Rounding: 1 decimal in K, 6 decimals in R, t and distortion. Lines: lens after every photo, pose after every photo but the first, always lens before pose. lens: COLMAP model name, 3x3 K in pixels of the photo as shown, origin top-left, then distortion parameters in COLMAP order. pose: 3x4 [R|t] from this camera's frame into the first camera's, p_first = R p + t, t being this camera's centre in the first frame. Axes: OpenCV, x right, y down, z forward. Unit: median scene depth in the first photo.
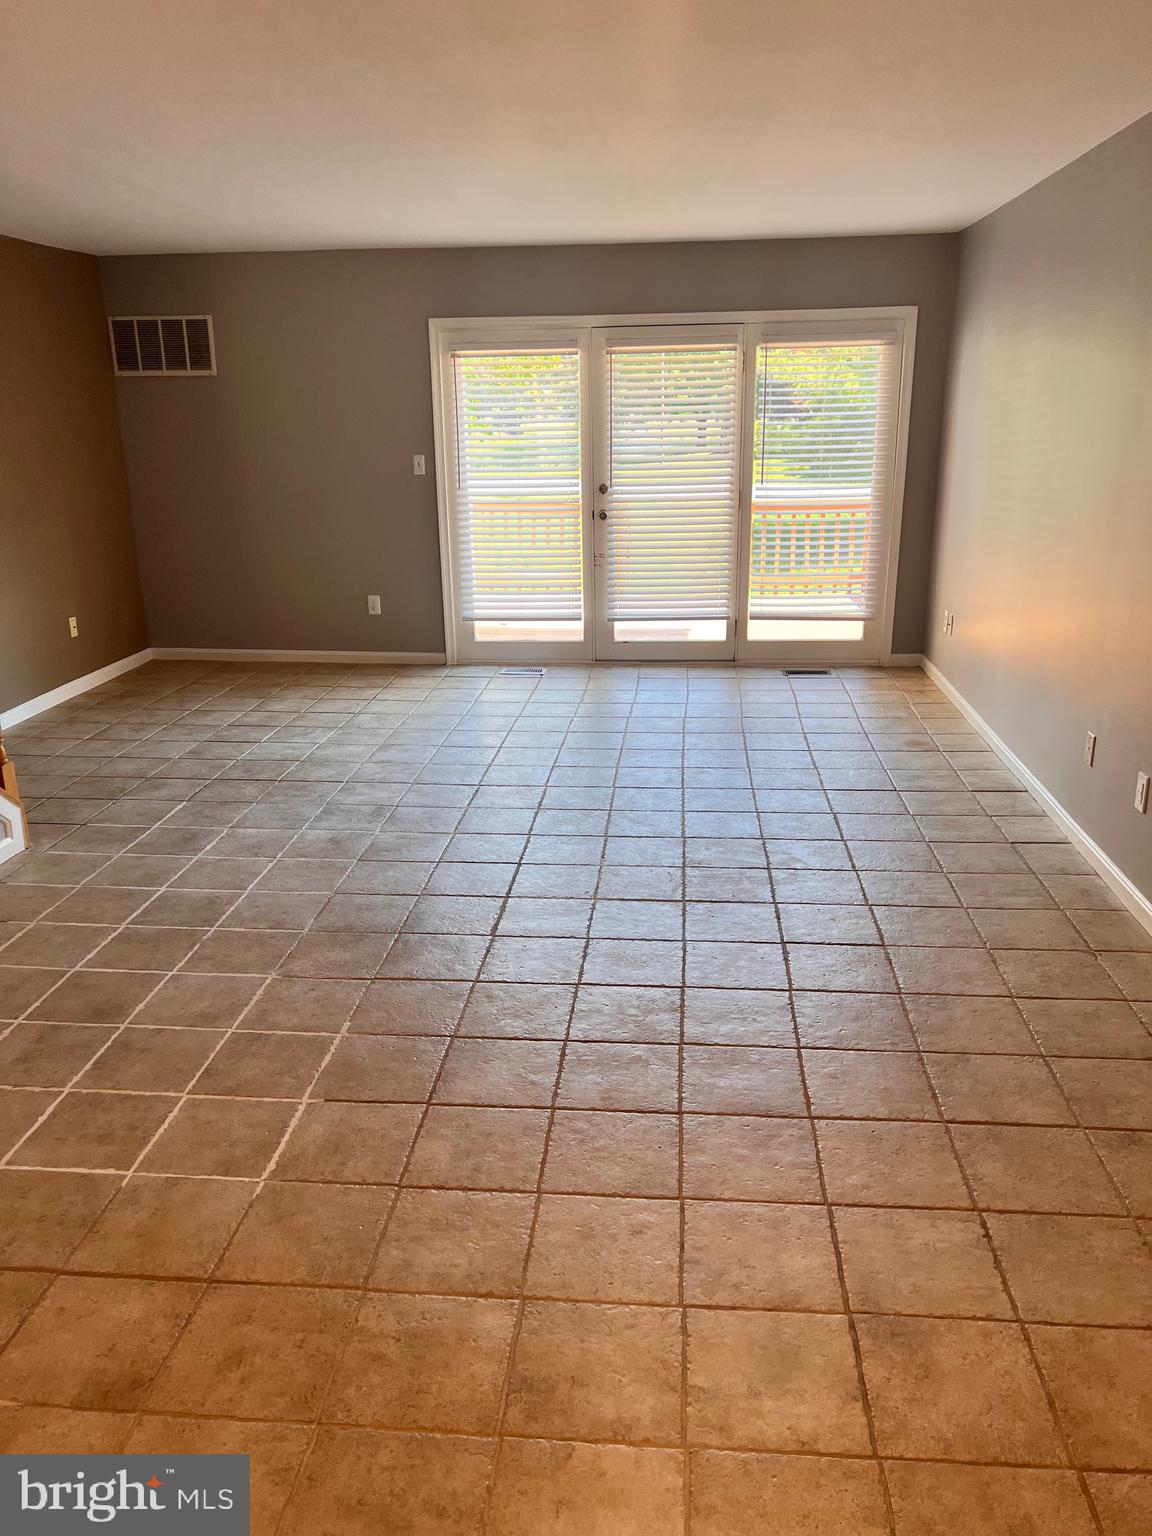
lens RADIAL K [[1151.6, 0, 581.3], [0, 1151.6, 772.9], [0, 0, 1]] dist [0.074501, -0.092249]
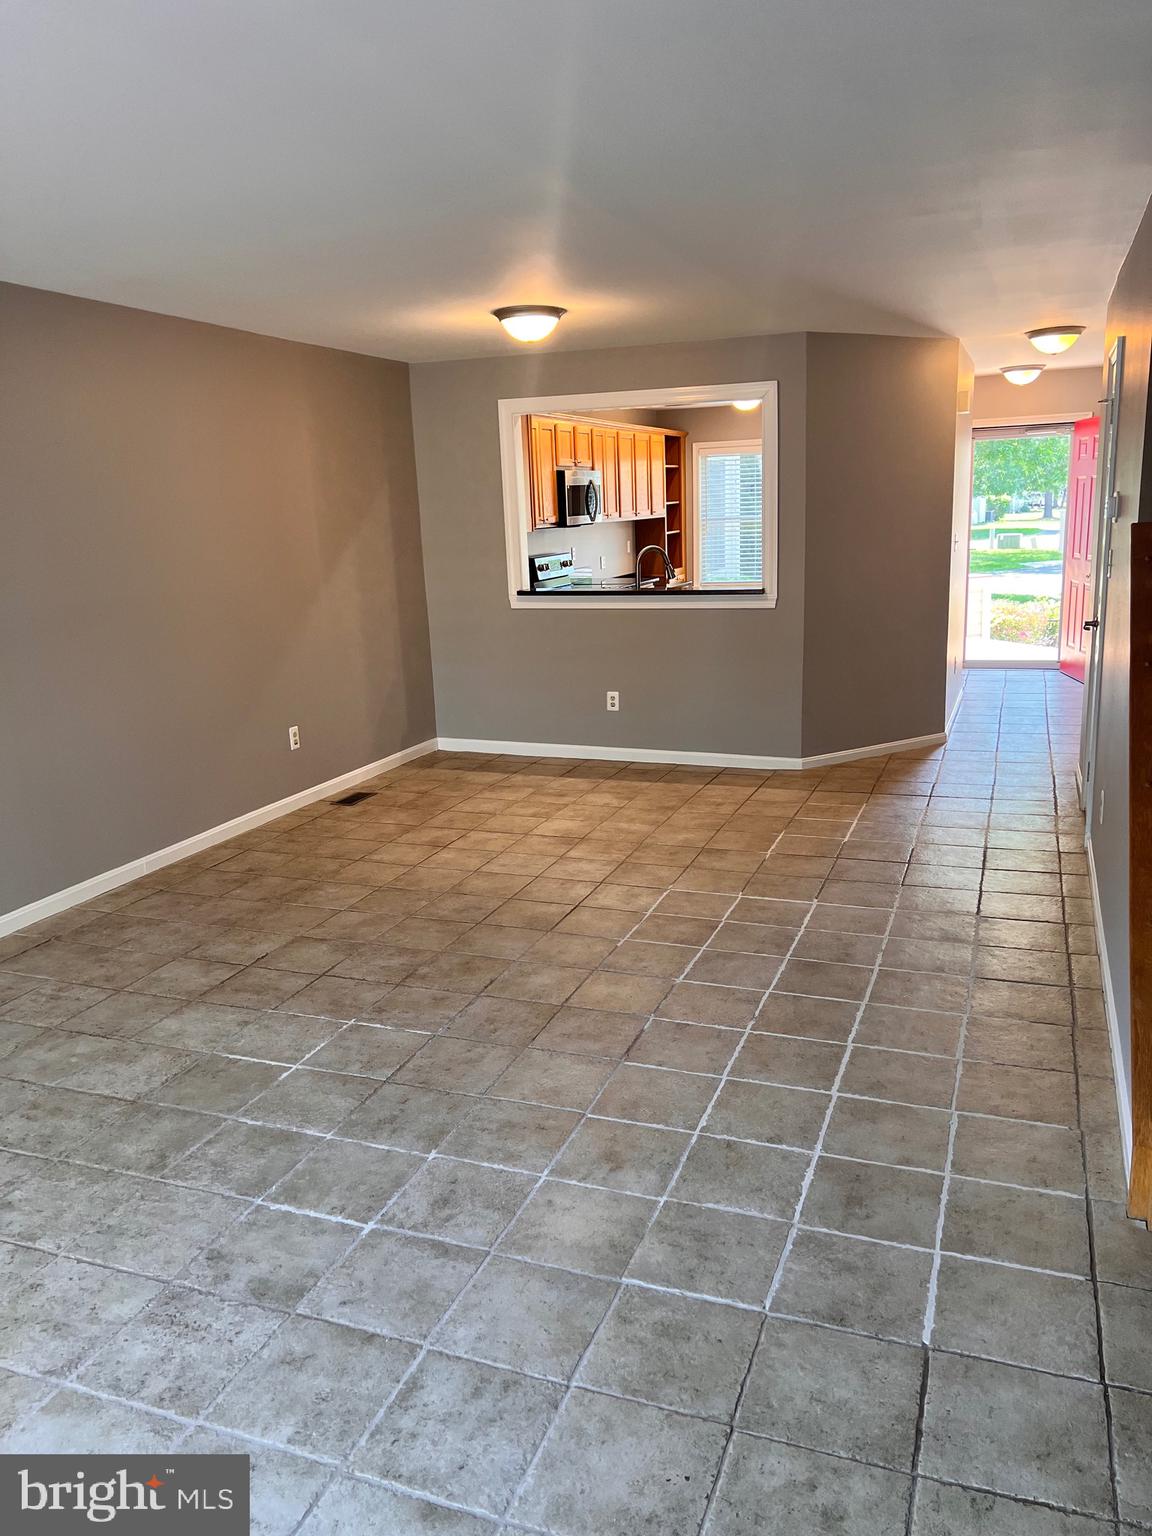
lens RADIAL K [[1151.6, 0, 576.1], [0, 1151.6, 773.6], [0, 0, 1]] dist [0.074501, -0.092249]
pose [[-0.961289, -0.017762, 0.274968, -0.267735], [0.124441, 0.862367, 0.490752, -0.321440], [-0.245840, 0.505972, -0.826774, 1.044173]]
